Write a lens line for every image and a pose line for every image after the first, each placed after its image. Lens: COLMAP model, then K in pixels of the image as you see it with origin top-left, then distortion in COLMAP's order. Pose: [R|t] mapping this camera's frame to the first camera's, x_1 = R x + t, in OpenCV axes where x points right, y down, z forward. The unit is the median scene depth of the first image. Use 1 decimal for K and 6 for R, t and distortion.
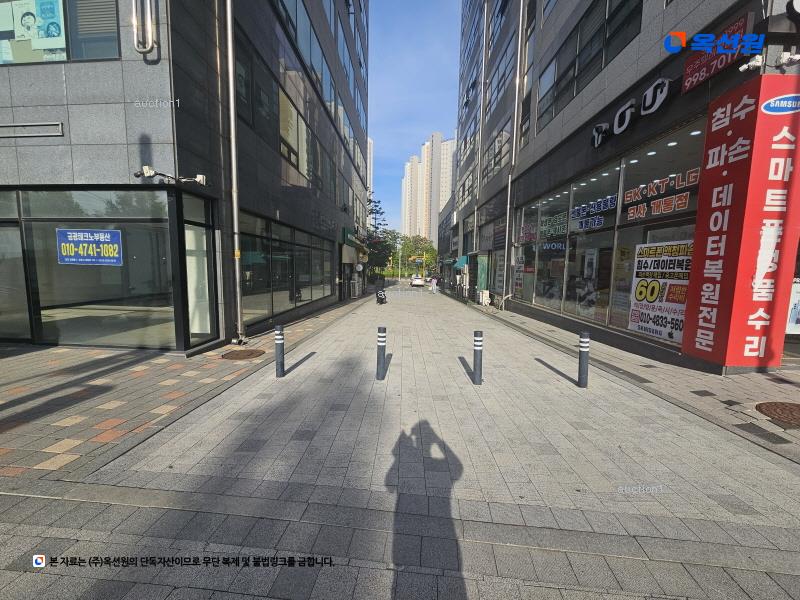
lens RADIAL K [[328.8, 0, 399.1], [0, 328.8, 303.0], [0, 0, 1]] dist [0.000020, -0.001387]
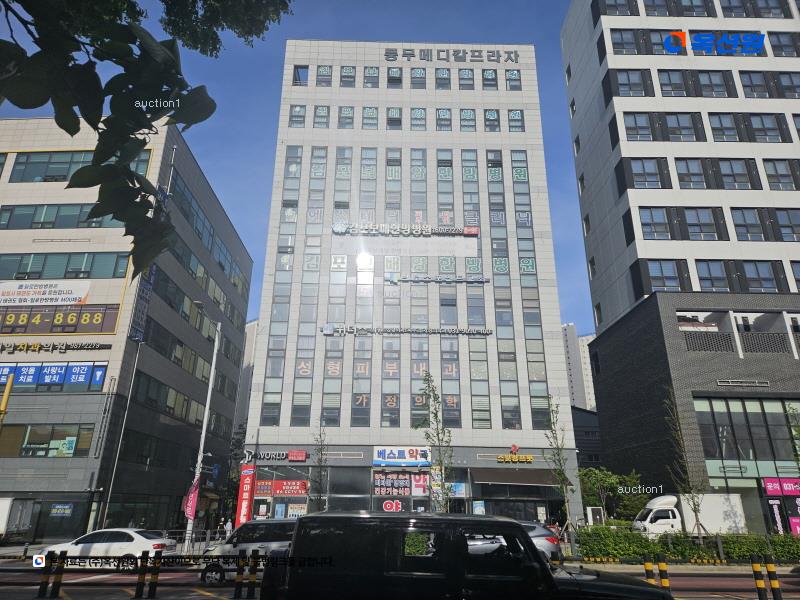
lens RADIAL K [[527.5, 0, 400.3], [0, 527.5, 296.2], [0, 0, 1]] dist [0.031117, -0.001261]
pose [[0.999293, 0.002772, 0.037482, 2.572327], [0.014555, 0.890914, -0.453940, 0.466145], [-0.034652, 0.454164, 0.890244, -5.576239]]
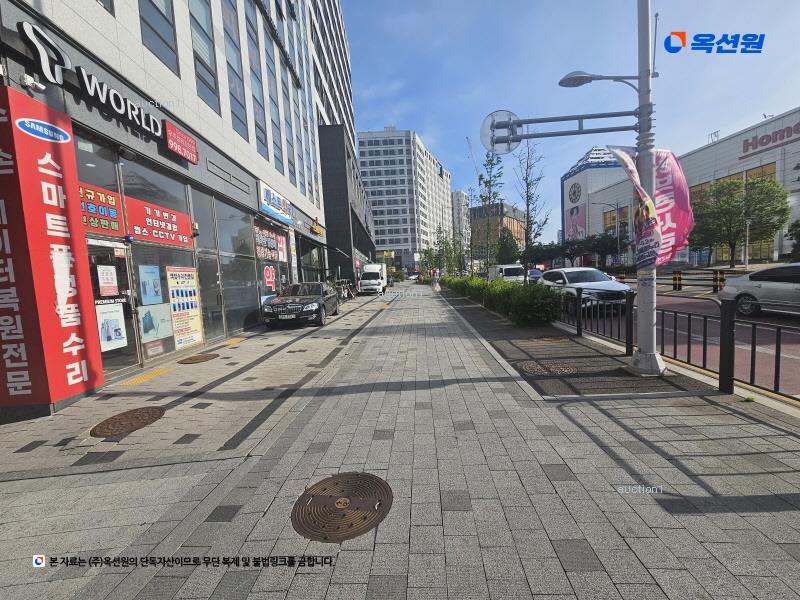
lens RADIAL K [[328.8, 0, 402.7], [0, 328.8, 301.8], [0, 0, 1]] dist [0.000020, -0.001387]
pose [[-0.037256, -0.090936, 0.995160, 0.088137], [0.168703, 0.980985, 0.095956, -0.004292], [-0.984963, 0.171462, -0.021206, 0.025880]]
